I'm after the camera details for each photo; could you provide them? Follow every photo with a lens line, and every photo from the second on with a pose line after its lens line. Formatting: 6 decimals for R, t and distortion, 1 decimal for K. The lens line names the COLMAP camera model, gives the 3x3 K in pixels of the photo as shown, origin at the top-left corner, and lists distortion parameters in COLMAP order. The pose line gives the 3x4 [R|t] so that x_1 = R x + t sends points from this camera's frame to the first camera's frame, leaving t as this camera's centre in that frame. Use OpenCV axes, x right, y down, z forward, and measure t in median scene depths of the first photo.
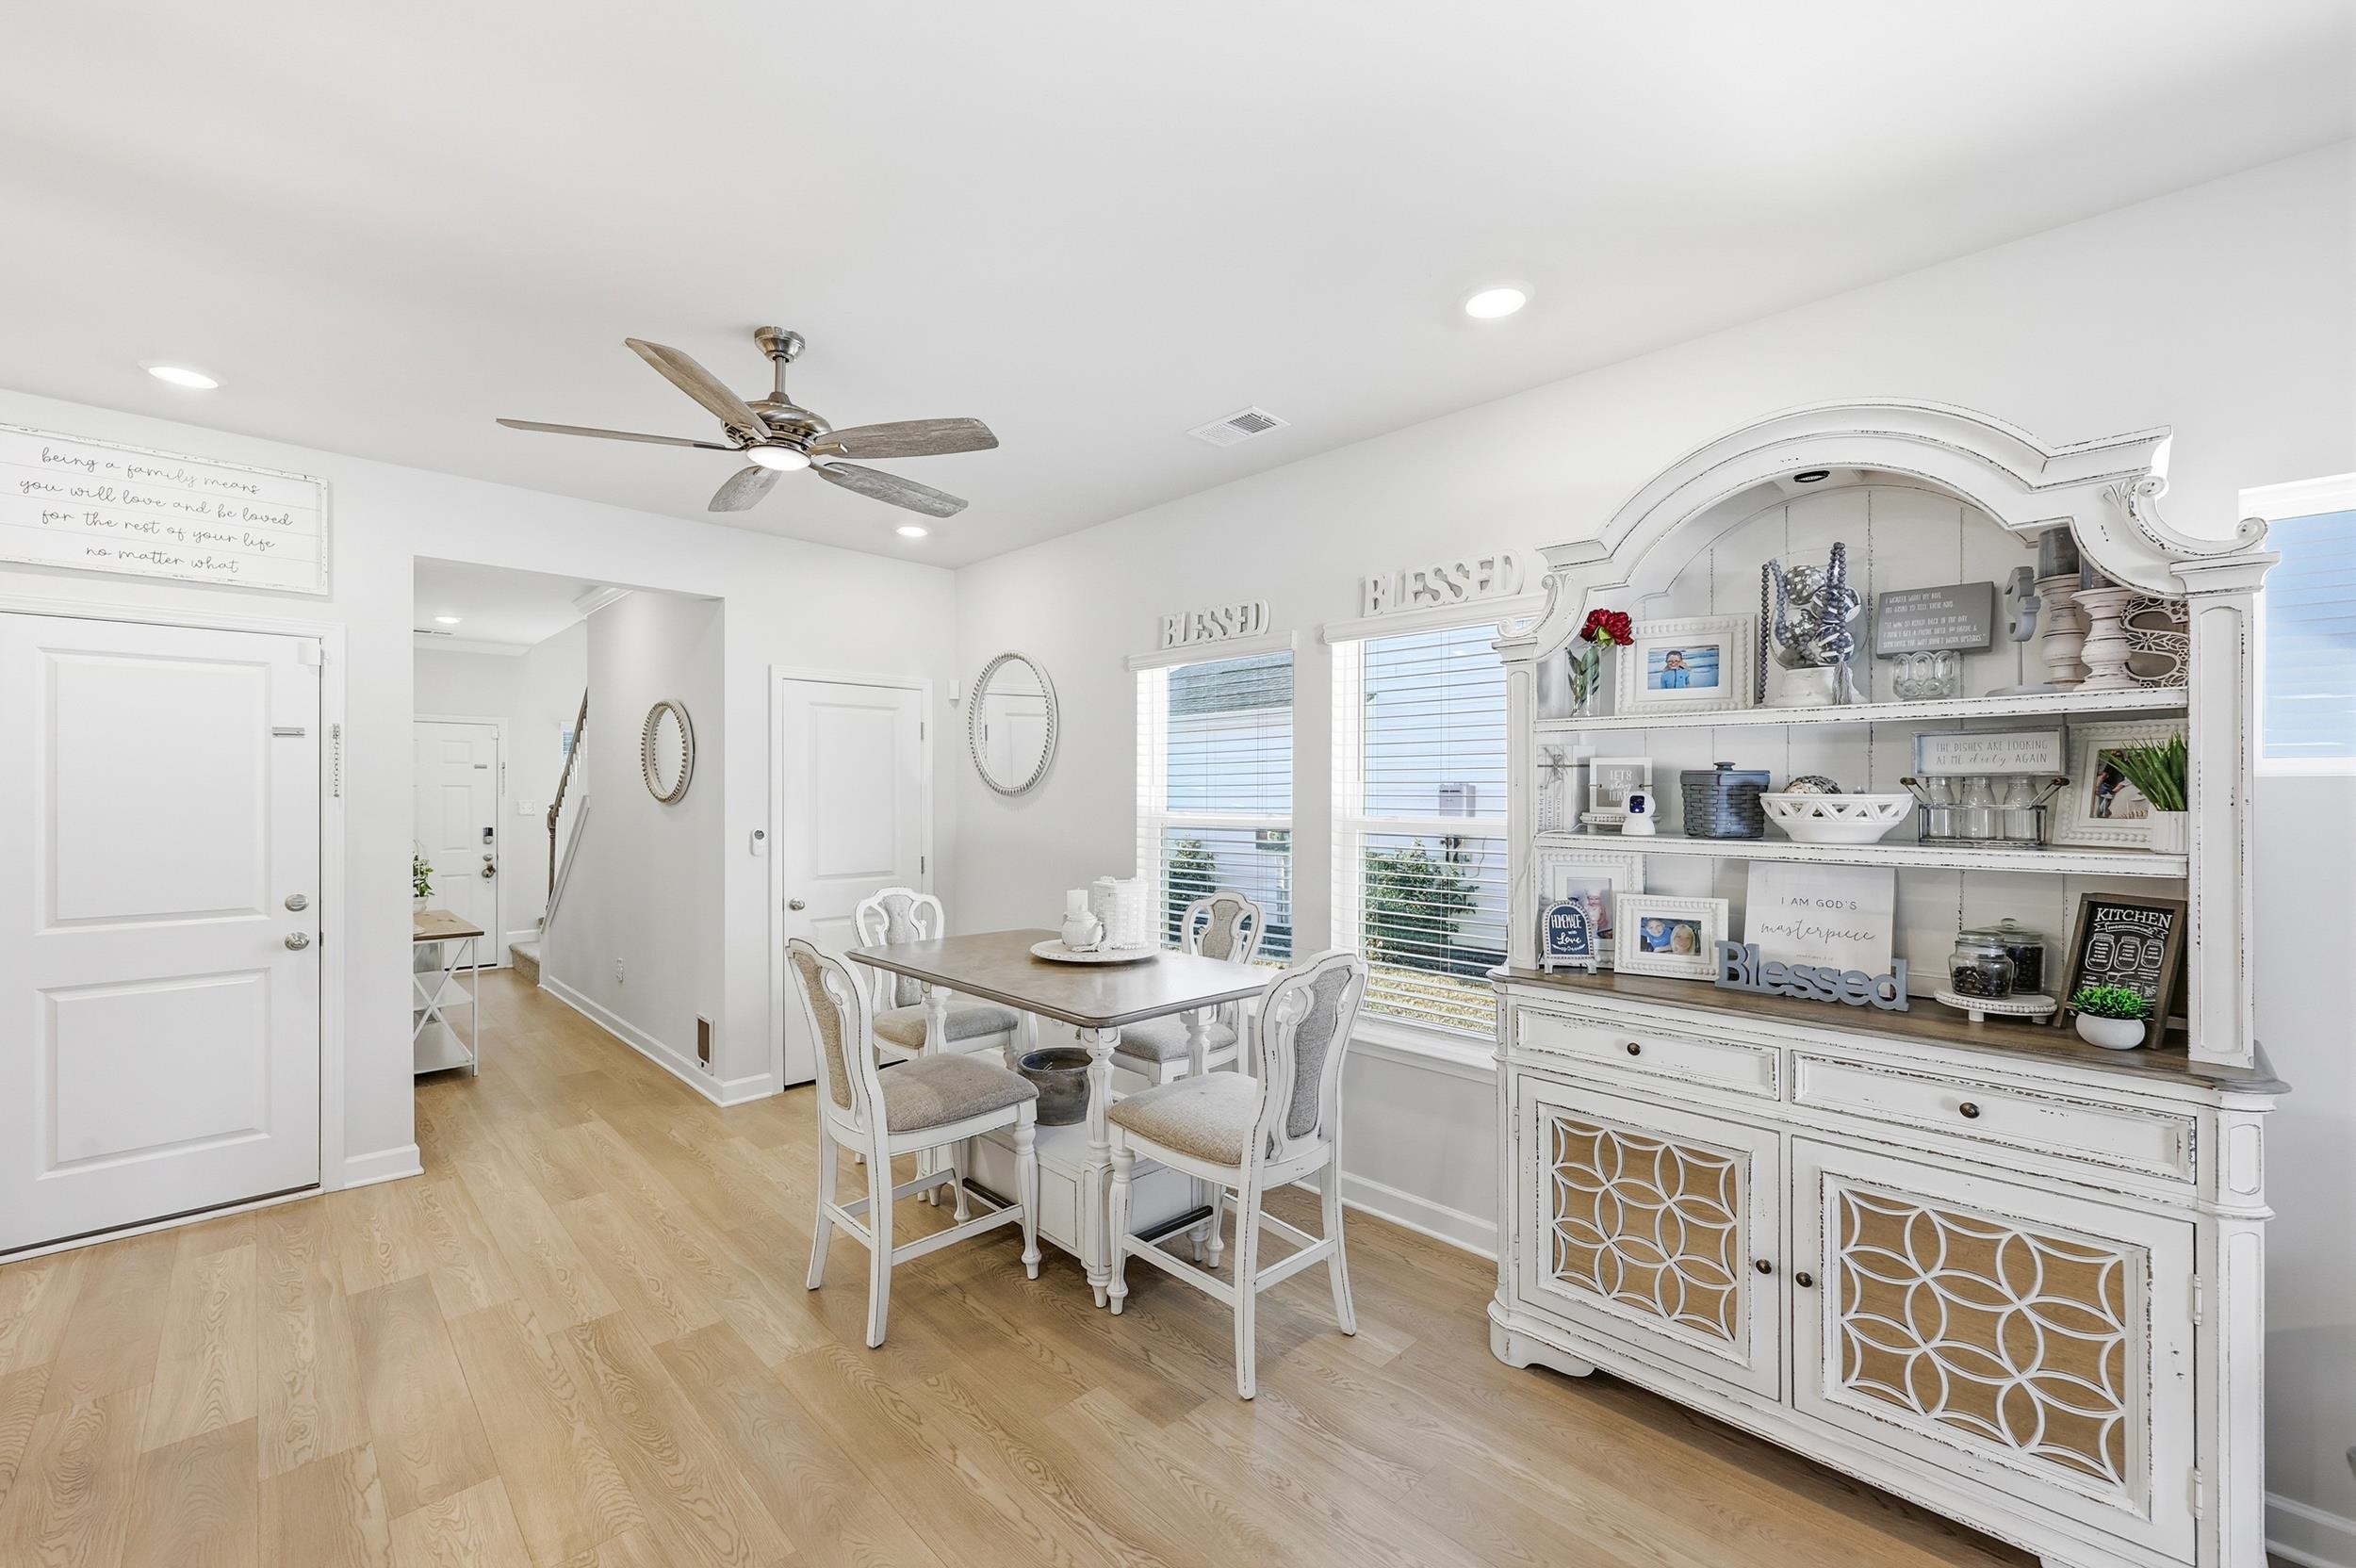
lens RADIAL K [[963.0, 0, 1169.0], [0, 963.0, 792.4], [0, 0, 1]] dist [0.010756, -0.000948]
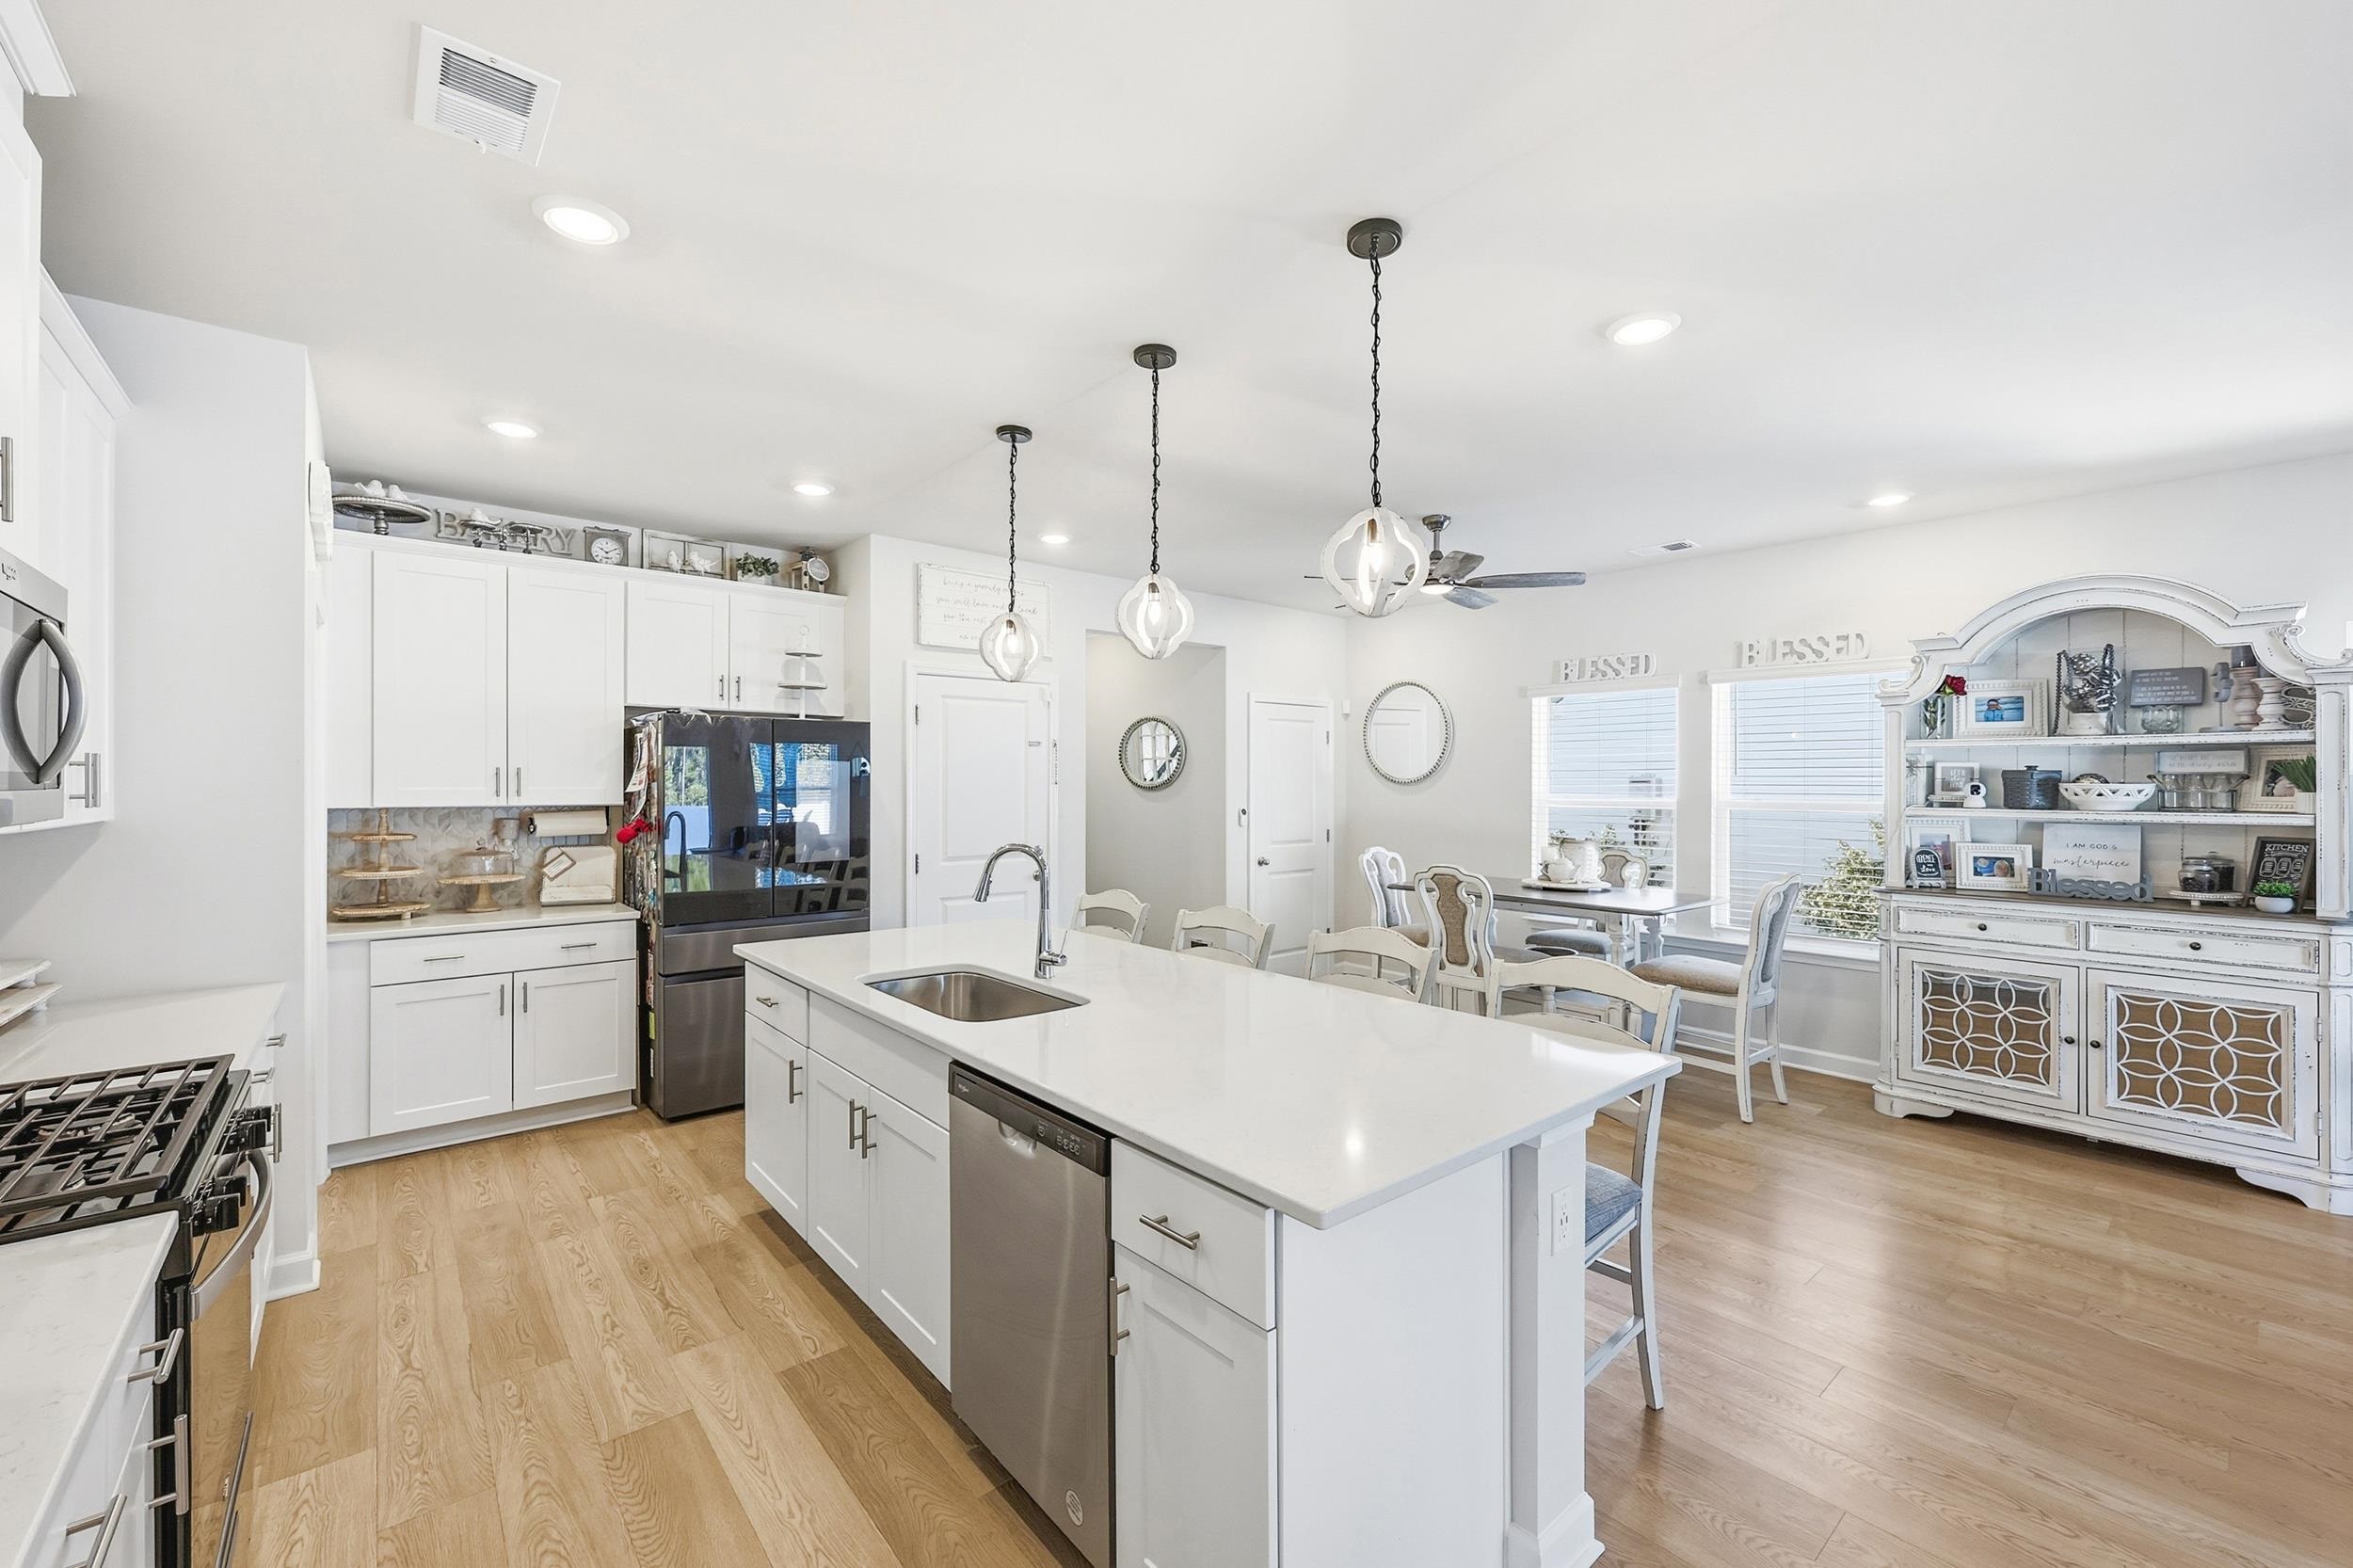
lens RADIAL K [[961.8, 0, 1182.4], [0, 961.8, 781.6], [0, 0, 1]] dist [0.010756, -0.000948]
pose [[0.998083, 0.001586, -0.061866, -0.854074], [-0.001718, 0.999996, -0.002073, 0.004418], [0.061863, 0.002175, 0.998082, -0.845445]]
